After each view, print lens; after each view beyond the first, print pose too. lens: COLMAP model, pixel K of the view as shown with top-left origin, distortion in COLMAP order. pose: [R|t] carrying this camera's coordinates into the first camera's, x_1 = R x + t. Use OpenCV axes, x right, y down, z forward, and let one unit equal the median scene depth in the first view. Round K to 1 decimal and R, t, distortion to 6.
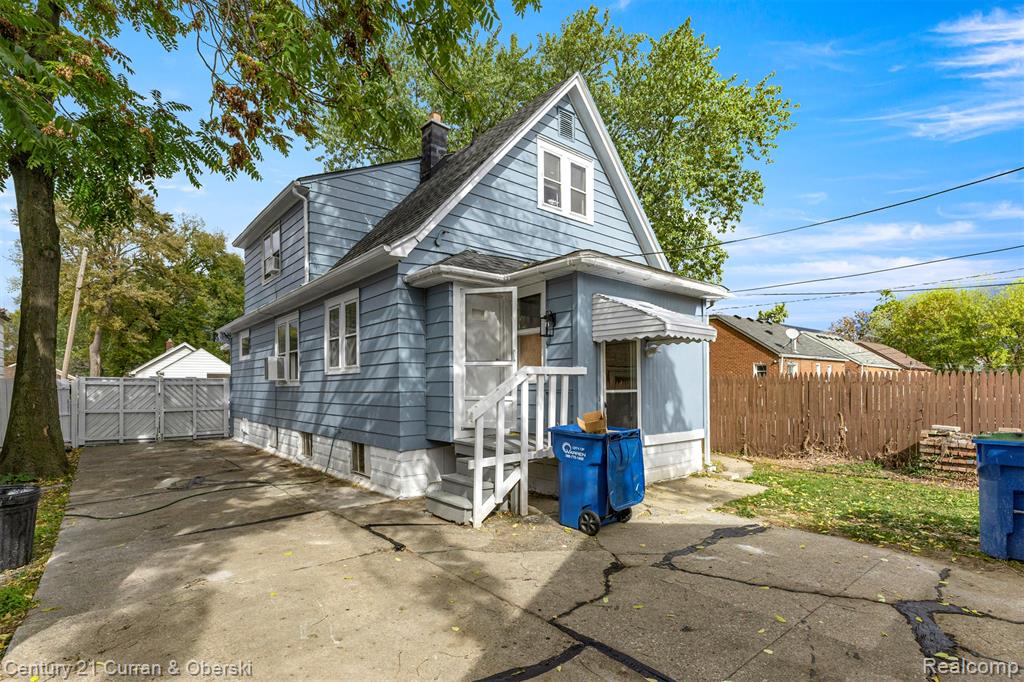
lens RADIAL K [[489.2, 0, 512.4], [0, 489.2, 382.3], [0, 0, 1]] dist [0.000319, 0.000120]
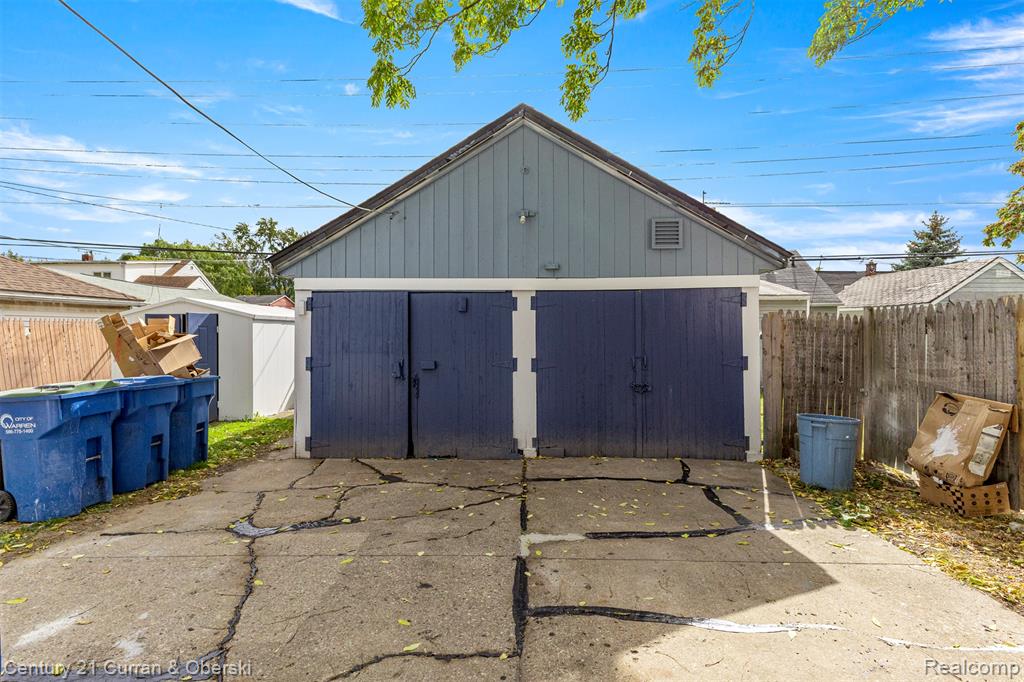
lens RADIAL K [[513.9, 0, 512.0], [0, 513.9, 341.0], [0, 0, 1]] dist [0.000065, -0.000011]
pose [[-0.747274, -0.008307, 0.664464, -0.390744], [0.000047, 0.999921, 0.012555, 0.006548], [-0.664516, 0.009413, -0.747215, 1.444005]]
